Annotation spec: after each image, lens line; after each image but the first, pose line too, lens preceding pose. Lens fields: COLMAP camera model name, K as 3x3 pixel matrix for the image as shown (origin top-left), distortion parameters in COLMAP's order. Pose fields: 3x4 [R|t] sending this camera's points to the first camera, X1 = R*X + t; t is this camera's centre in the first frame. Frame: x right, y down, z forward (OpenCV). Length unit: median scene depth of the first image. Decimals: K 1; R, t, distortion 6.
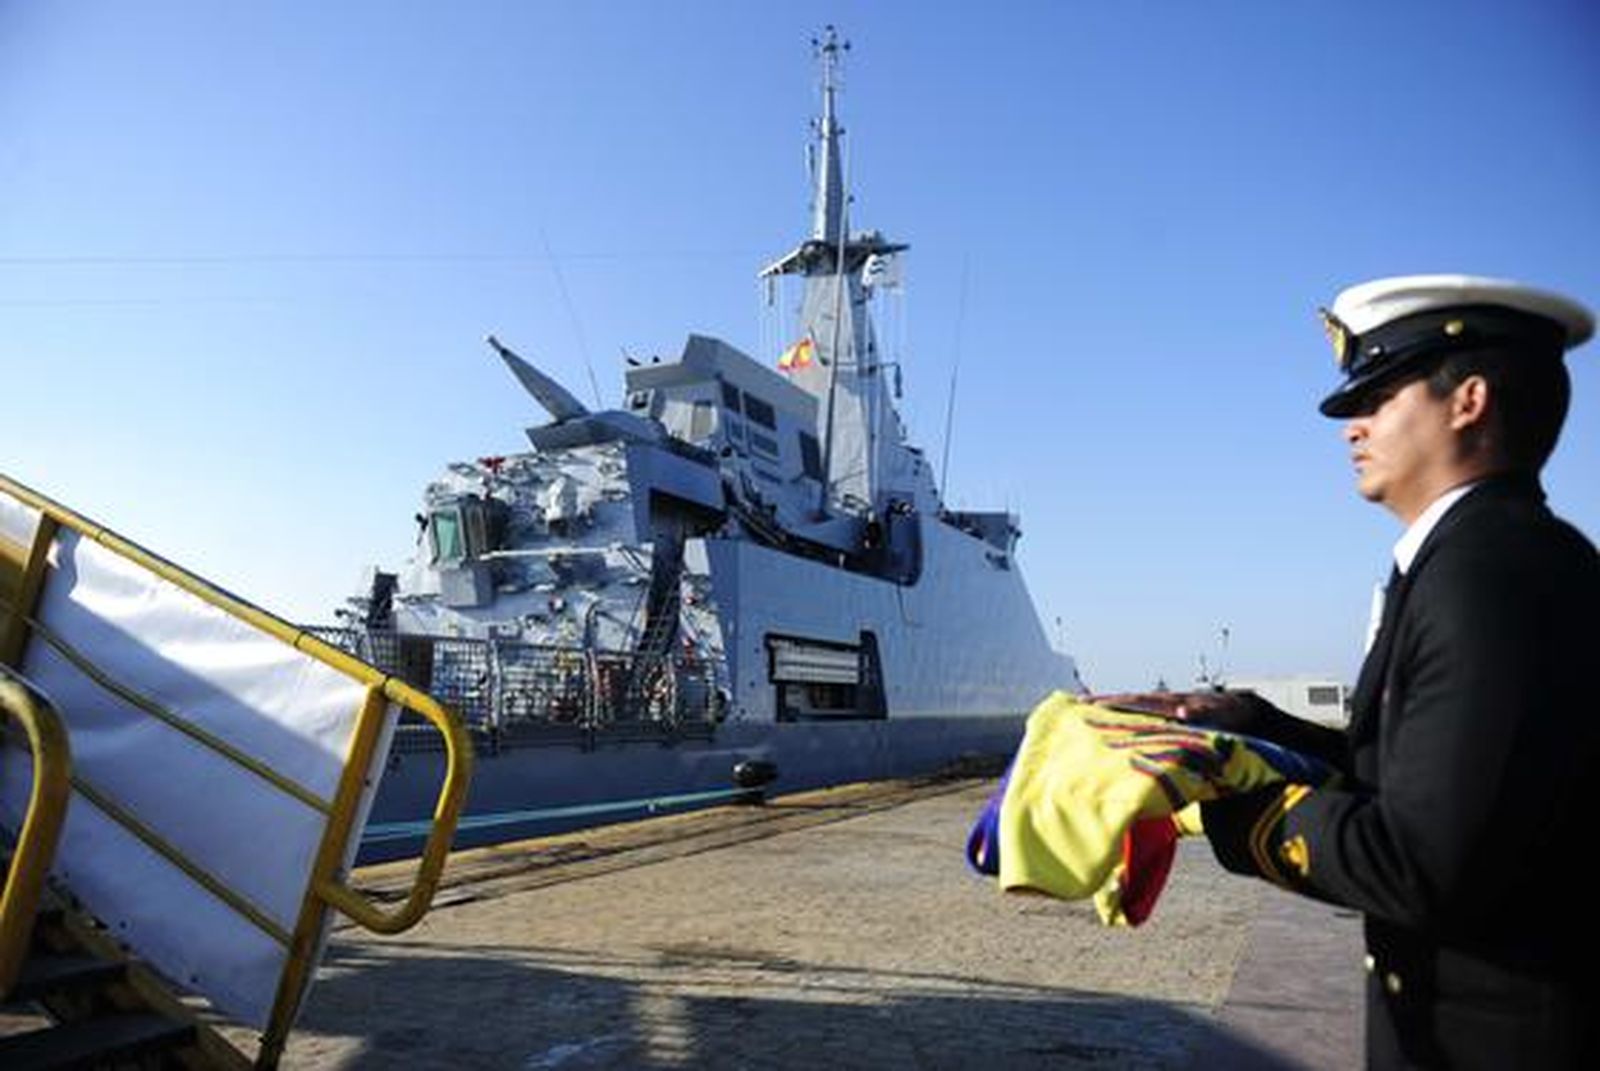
lens RADIAL K [[1105.6, 0, 796.5], [0, 1105.6, 501.8], [0, 0, 1]] dist [-0.023057, -0.000229]
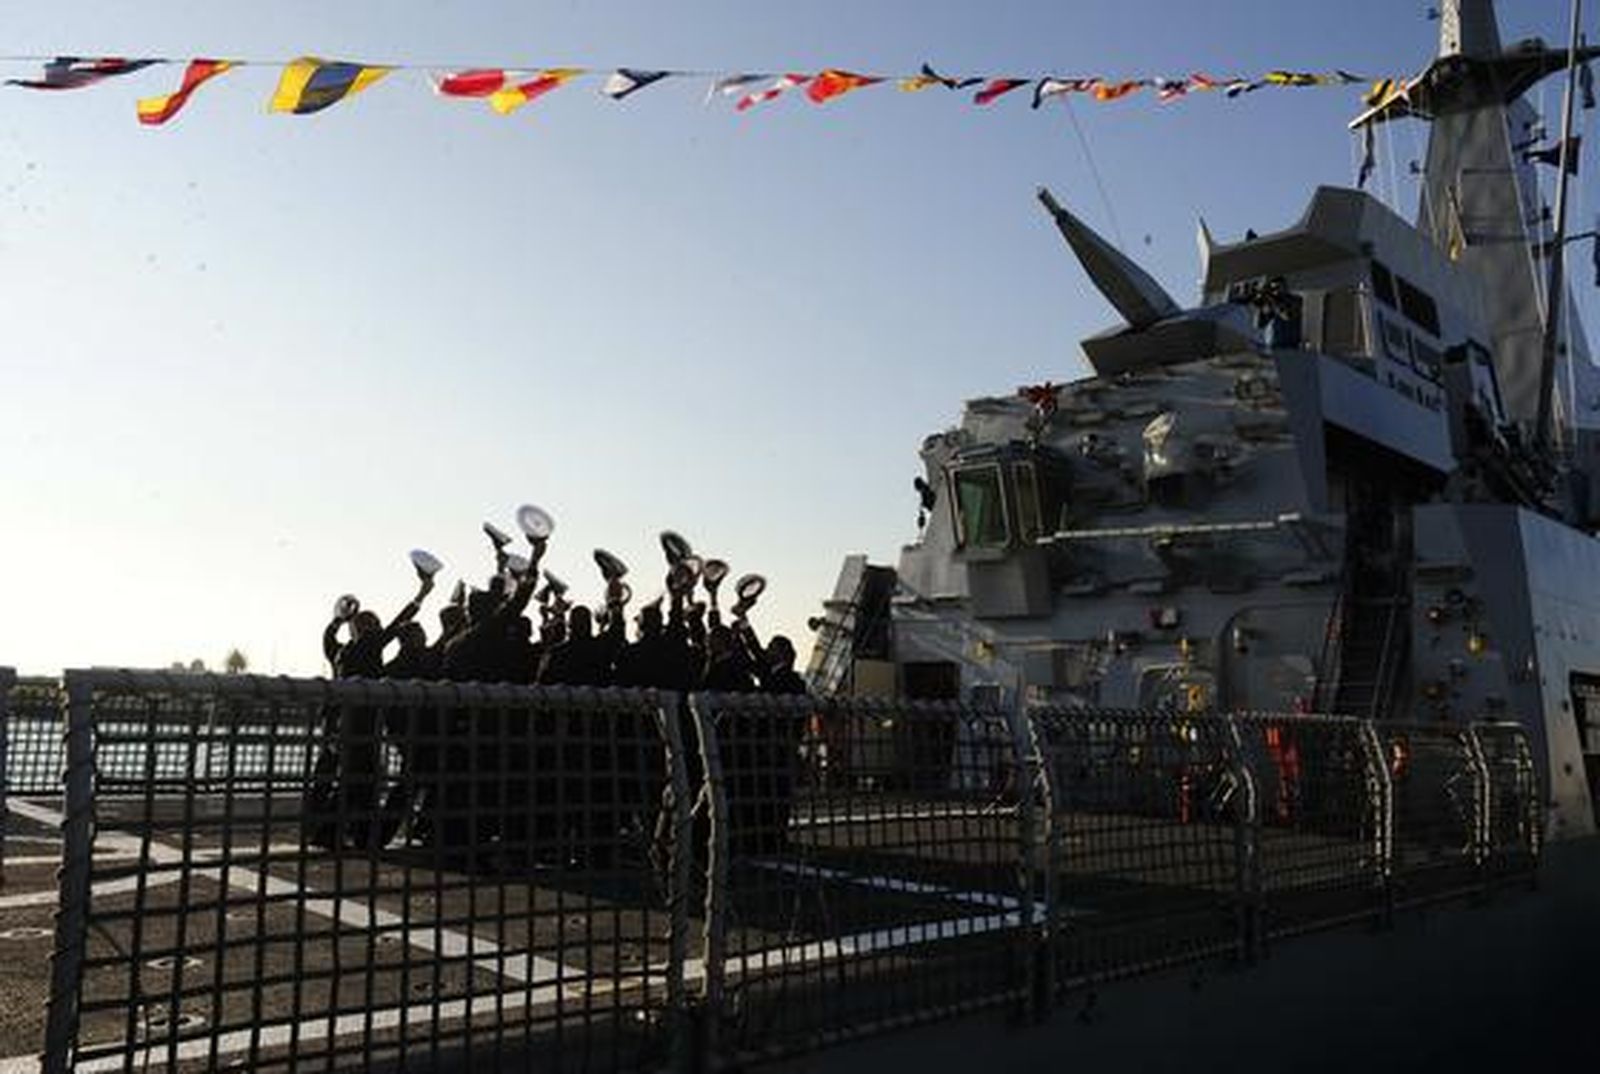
lens RADIAL K [[1248.5, 0, 796.8], [0, 1248.5, 497.9], [0, 0, 1]] dist [-0.025197, -0.003643]
pose [[0.939647, -0.020314, -0.341541, -0.164755], [0.024562, 0.999665, 0.008117, 0.016224], [0.341262, -0.016016, 0.939832, 0.273067]]
